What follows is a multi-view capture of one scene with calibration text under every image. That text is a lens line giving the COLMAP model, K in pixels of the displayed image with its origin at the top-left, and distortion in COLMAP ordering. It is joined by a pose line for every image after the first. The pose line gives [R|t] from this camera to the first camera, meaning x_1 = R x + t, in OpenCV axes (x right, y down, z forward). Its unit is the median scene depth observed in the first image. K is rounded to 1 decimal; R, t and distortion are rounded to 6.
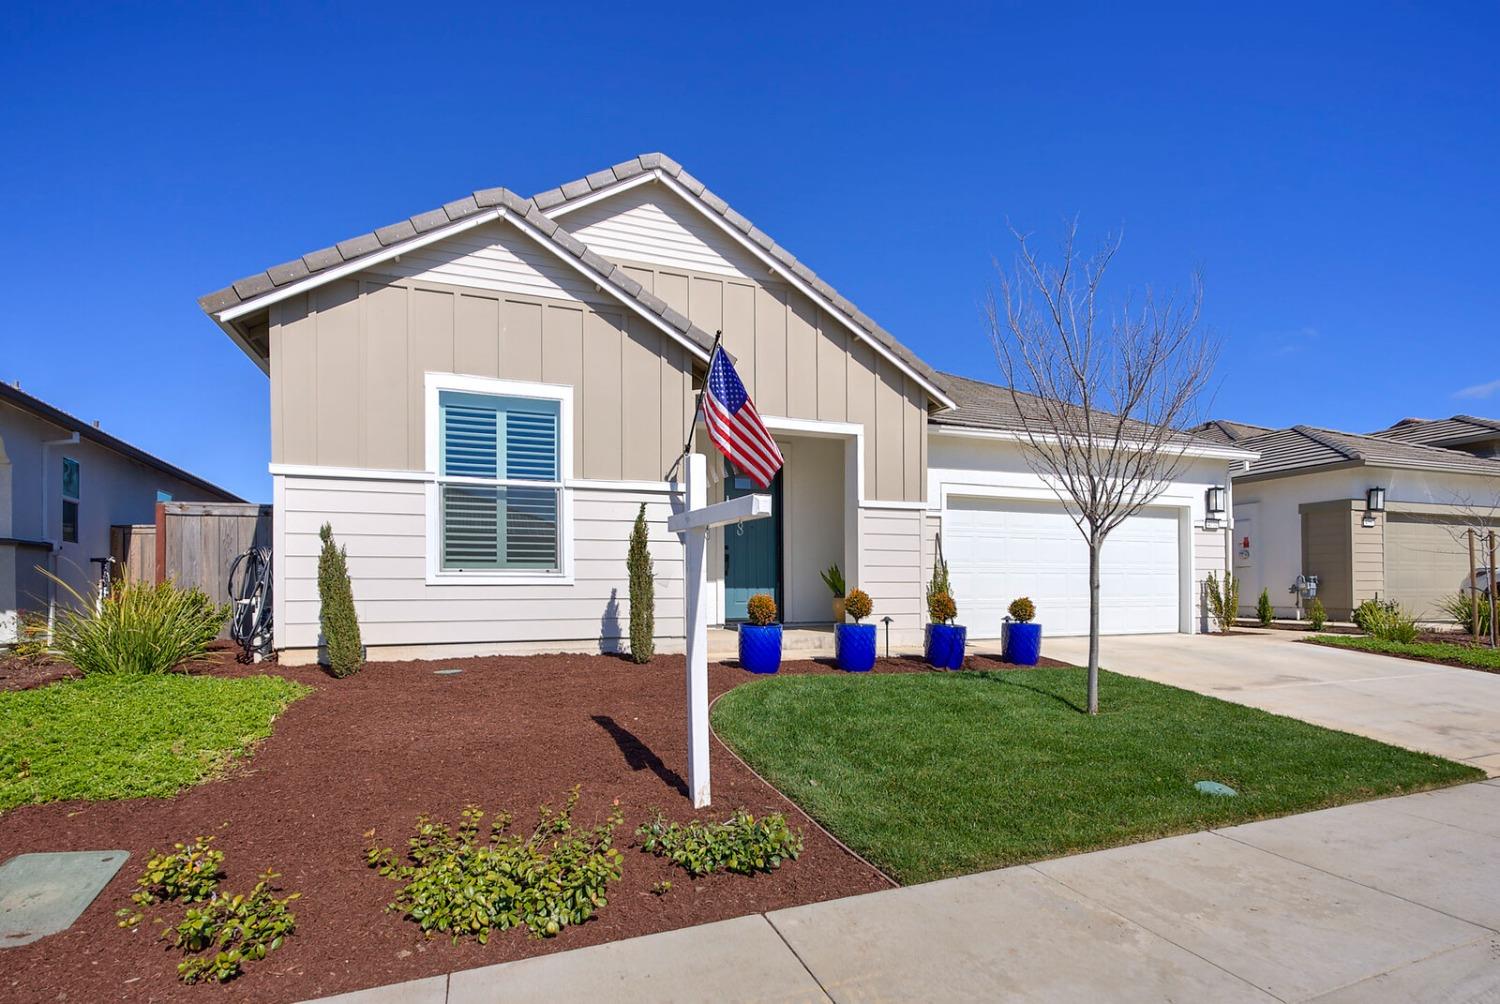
lens RADIAL K [[737.6, 0, 769.7], [0, 737.6, 586.3], [0, 0, 1]] dist [-0.003227, -0.000591]
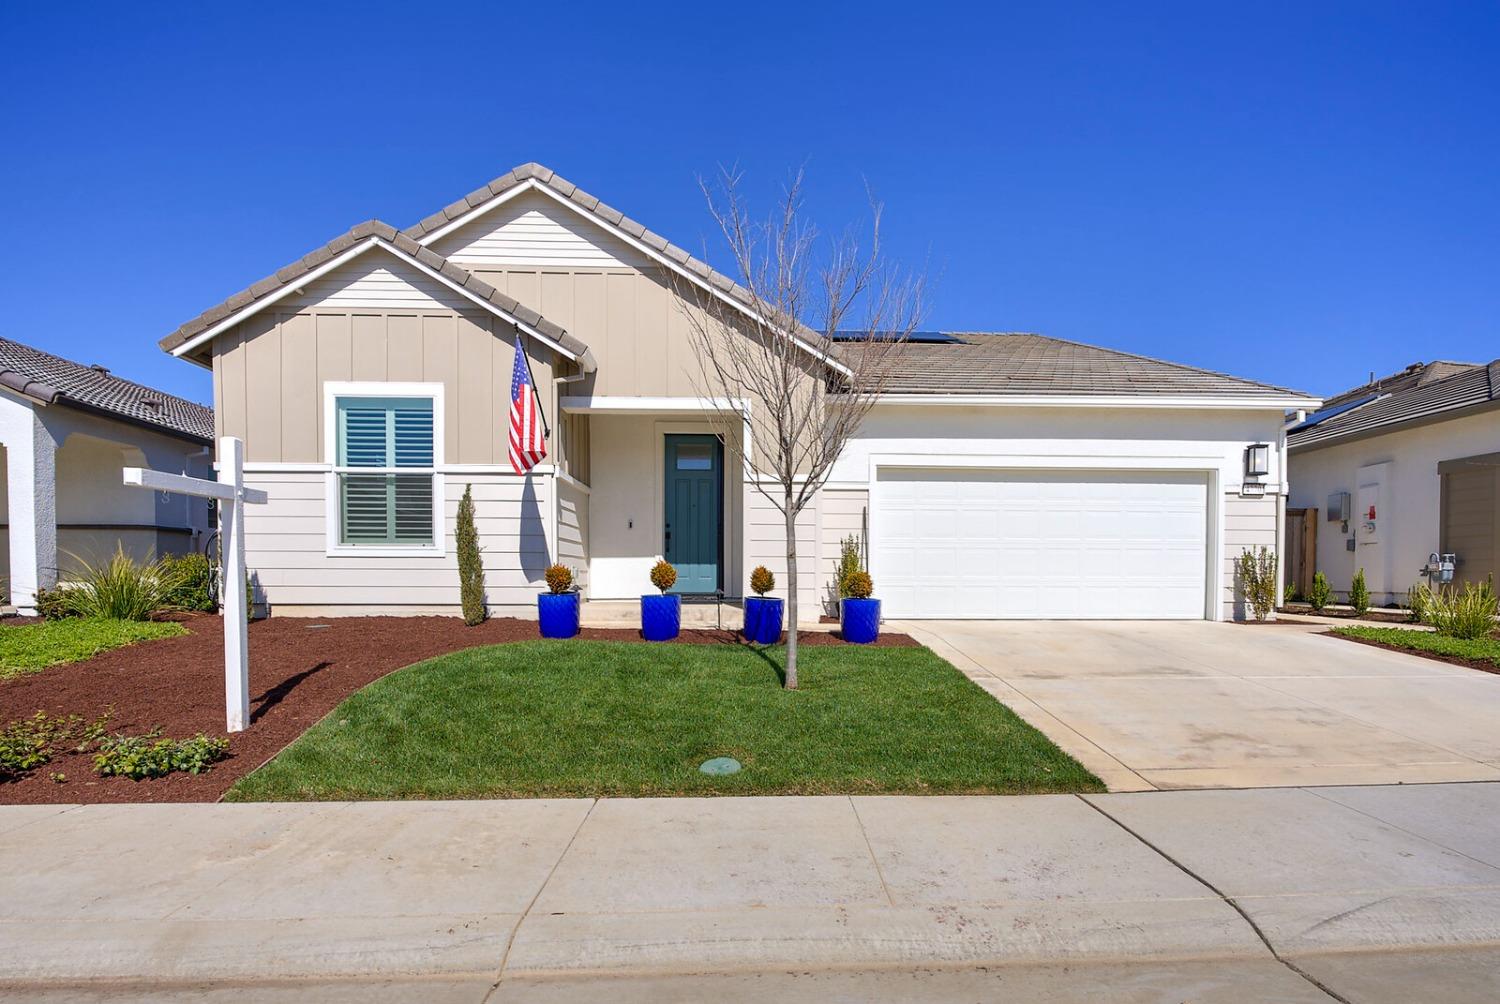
lens RADIAL K [[720.5, 0, 756.7], [0, 720.5, 591.3], [0, 0, 1]] dist [-0.004938, -0.000926]
pose [[0.945322, 0.014838, -0.325802, 0.537979], [-0.006039, 0.999590, 0.028001, 0.016180], [0.326083, -0.024503, 0.945023, 0.087500]]
